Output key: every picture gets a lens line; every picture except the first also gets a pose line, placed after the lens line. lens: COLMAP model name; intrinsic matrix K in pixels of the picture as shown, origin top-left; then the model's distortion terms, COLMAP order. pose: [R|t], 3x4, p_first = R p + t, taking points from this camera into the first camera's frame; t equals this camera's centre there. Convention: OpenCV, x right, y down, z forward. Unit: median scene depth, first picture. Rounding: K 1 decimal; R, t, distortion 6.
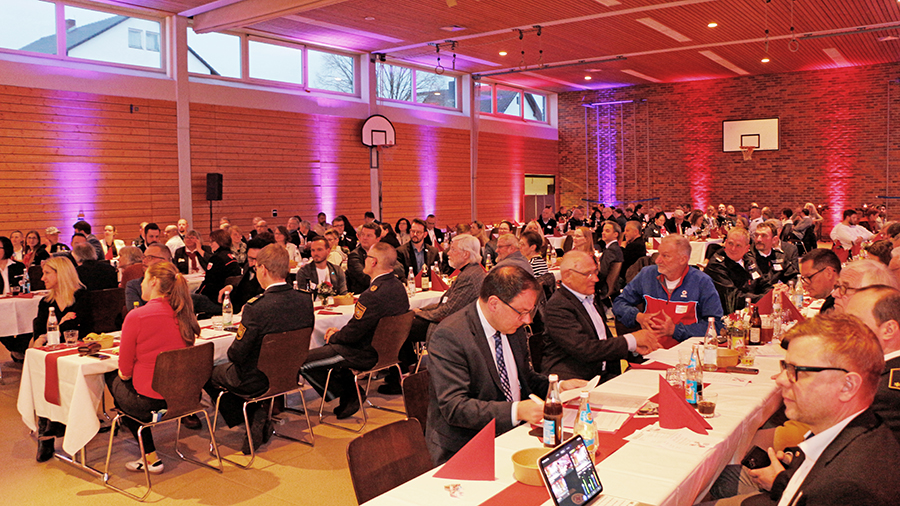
lens RADIAL K [[737.8, 0, 450.0], [0, 737.8, 253.0], [0, 0, 1]] dist [-0.189754, 0.164023]
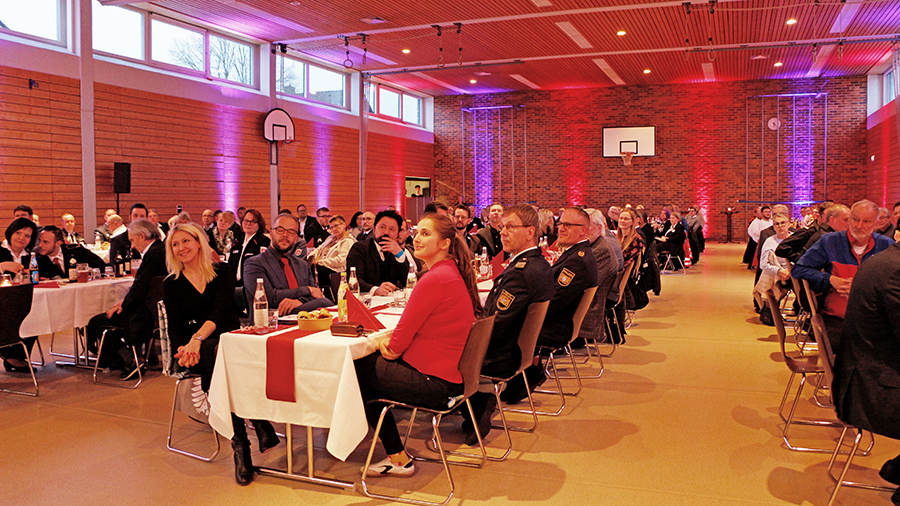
lens RADIAL K [[737.8, 0, 450.0], [0, 737.8, 253.0], [0, 0, 1]] dist [-0.189754, 0.164023]
pose [[0.967446, -0.005245, 0.253023, -0.111105], [0.009063, 0.999862, -0.013928, 0.012339], [-0.252915, 0.015767, 0.967360, 0.032656]]
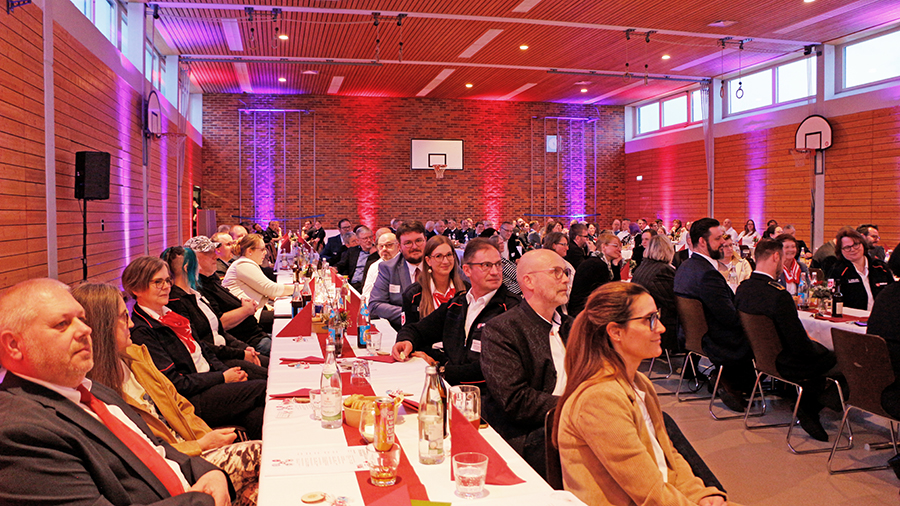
lens RADIAL K [[737.8, 0, 450.0], [0, 737.8, 253.0], [0, 0, 1]] dist [-0.189754, 0.164023]
pose [[0.652343, -0.022109, 0.757602, -0.398683], [0.048818, 0.998725, -0.012889, -0.006764], [-0.756350, 0.045393, 0.652590, 0.302557]]
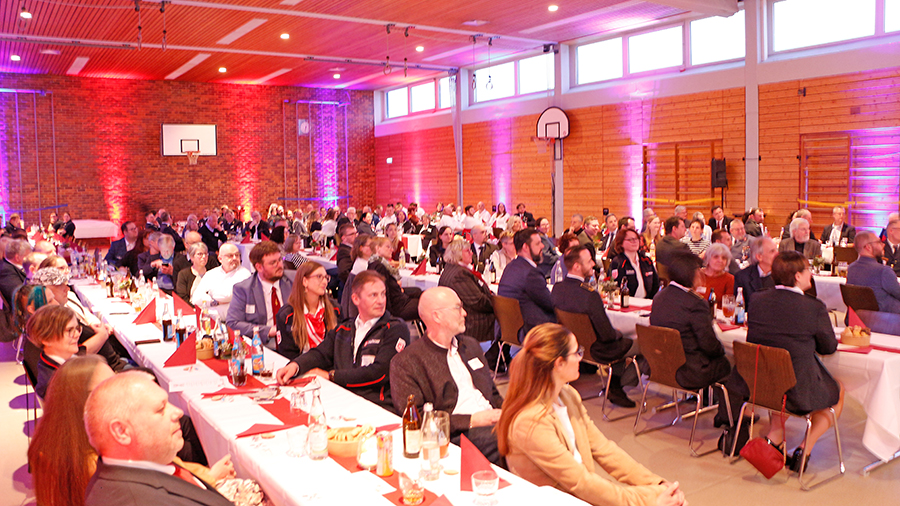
lens RADIAL K [[737.8, 0, 450.0], [0, 737.8, 253.0], [0, 0, 1]] dist [-0.189754, 0.164023]
pose [[0.342612, -0.071575, 0.936747, -0.438466], [0.081004, 0.995631, 0.046447, -0.023175], [-0.935978, 0.059967, 0.346912, 0.319680]]
